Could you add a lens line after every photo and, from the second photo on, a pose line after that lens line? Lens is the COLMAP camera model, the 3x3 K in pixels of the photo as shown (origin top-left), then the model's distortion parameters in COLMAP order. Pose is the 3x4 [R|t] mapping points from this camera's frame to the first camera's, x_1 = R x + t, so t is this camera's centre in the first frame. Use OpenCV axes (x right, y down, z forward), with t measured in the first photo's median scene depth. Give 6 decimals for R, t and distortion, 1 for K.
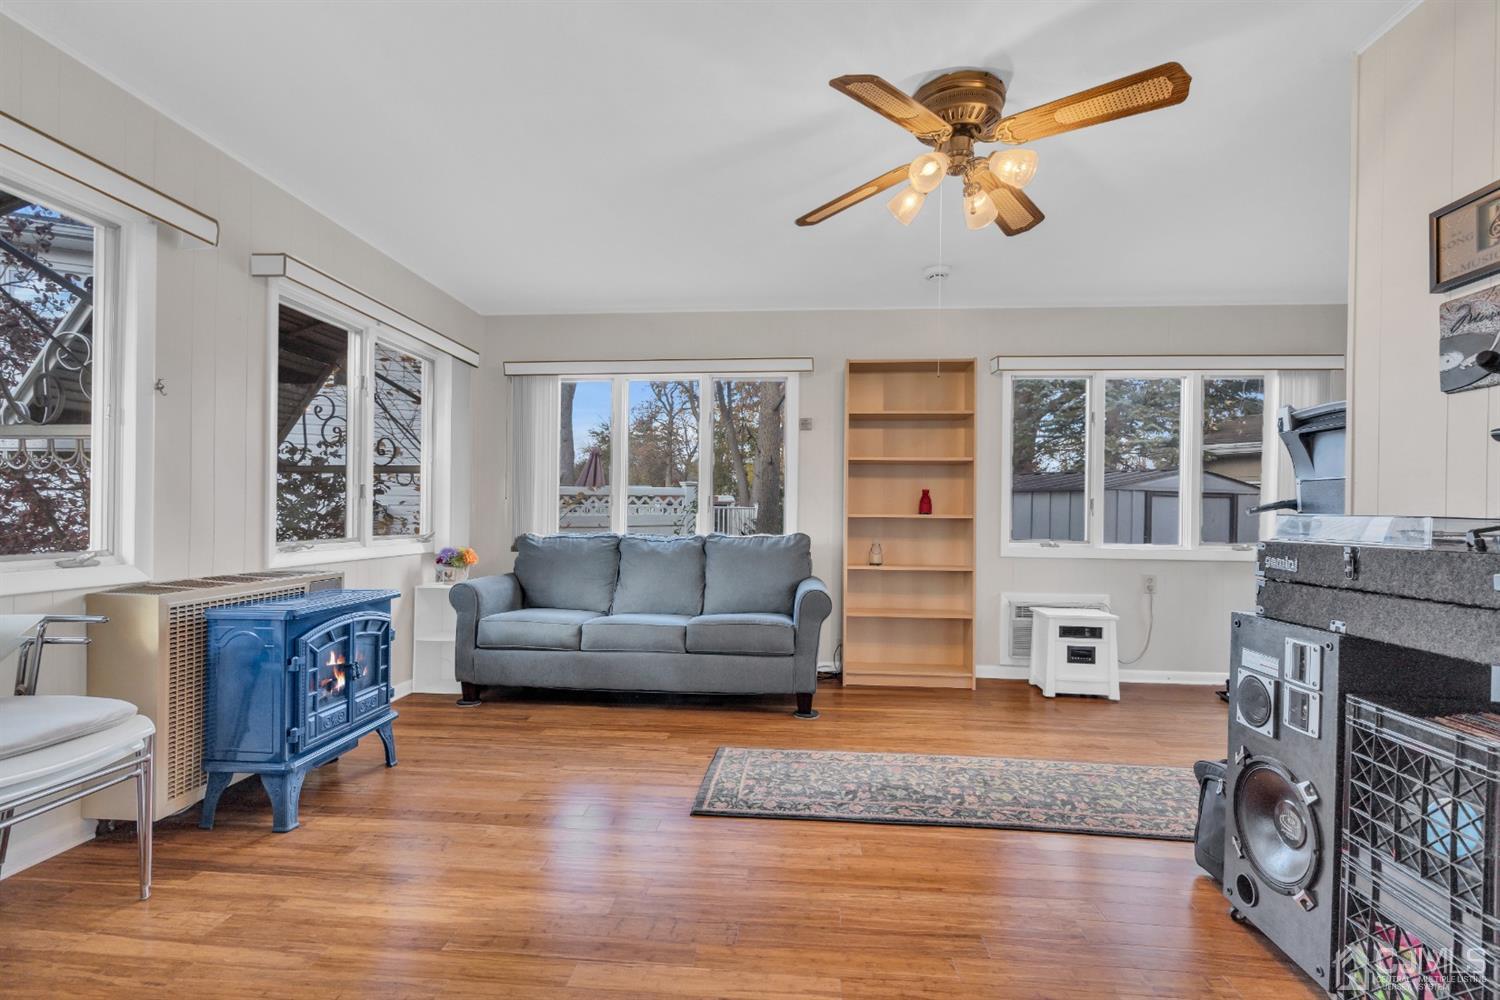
lens RADIAL K [[683.7, 0, 754.0], [0, 683.7, 511.6], [0, 0, 1]] dist [-0.009103, 0.002796]
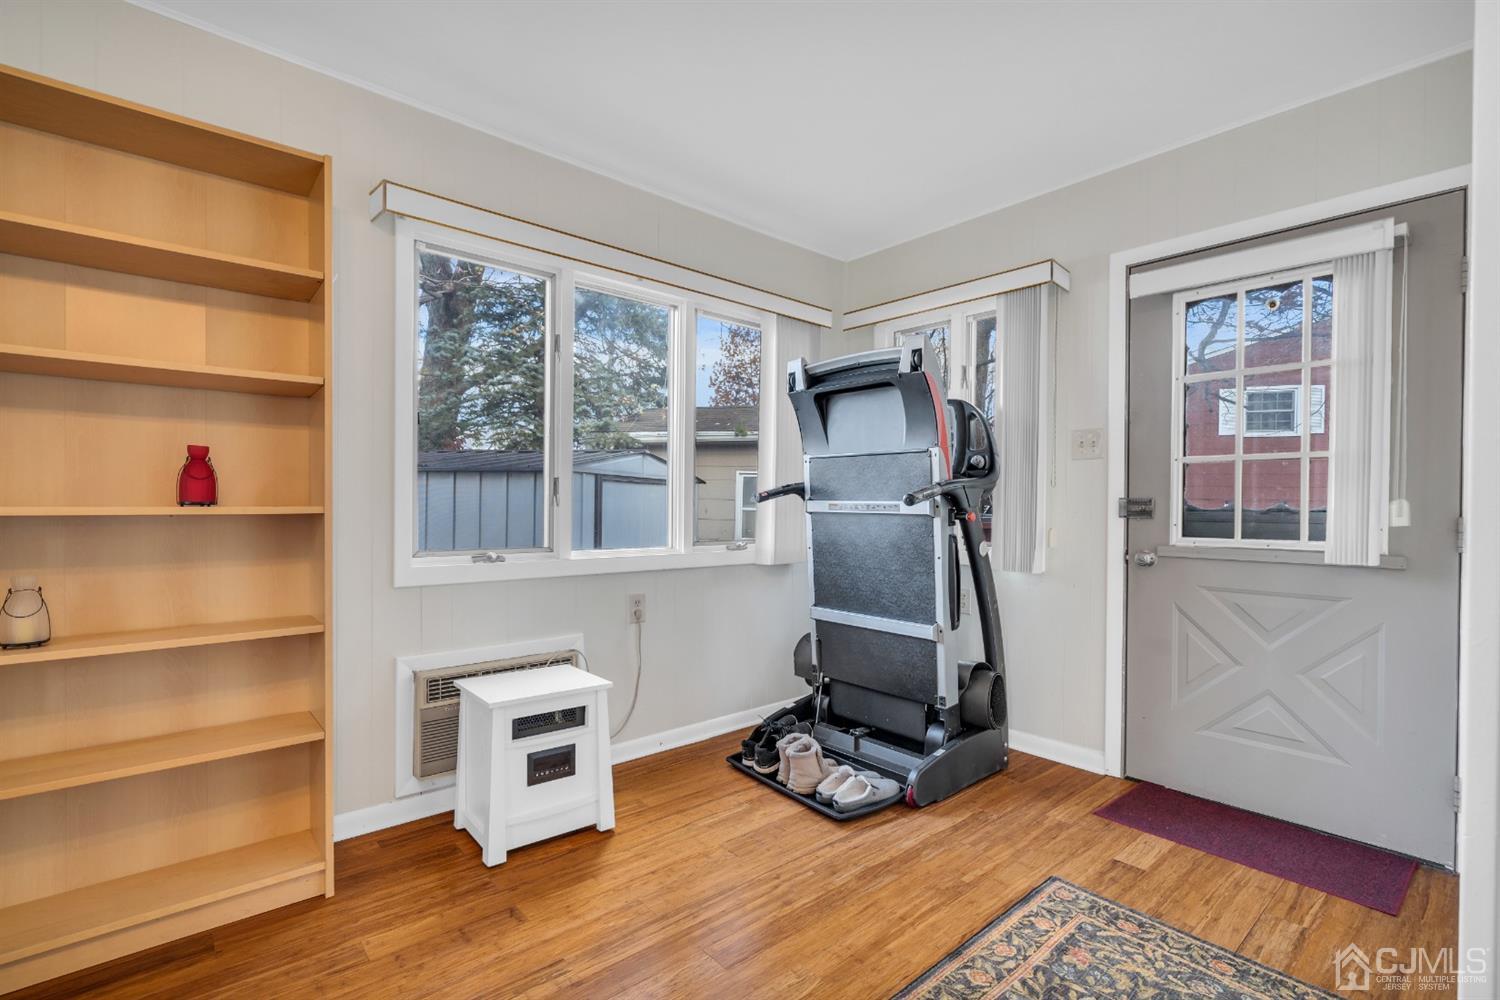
lens RADIAL K [[683.7, 0, 753.9], [0, 683.7, 507.9], [0, 0, 1]] dist [-0.009103, 0.002796]
pose [[0.696295, -0.010583, 0.717678, 0.189386], [0.002915, 0.999925, 0.011917, 0.001431], [-0.717750, -0.006206, 0.696273, 0.469268]]
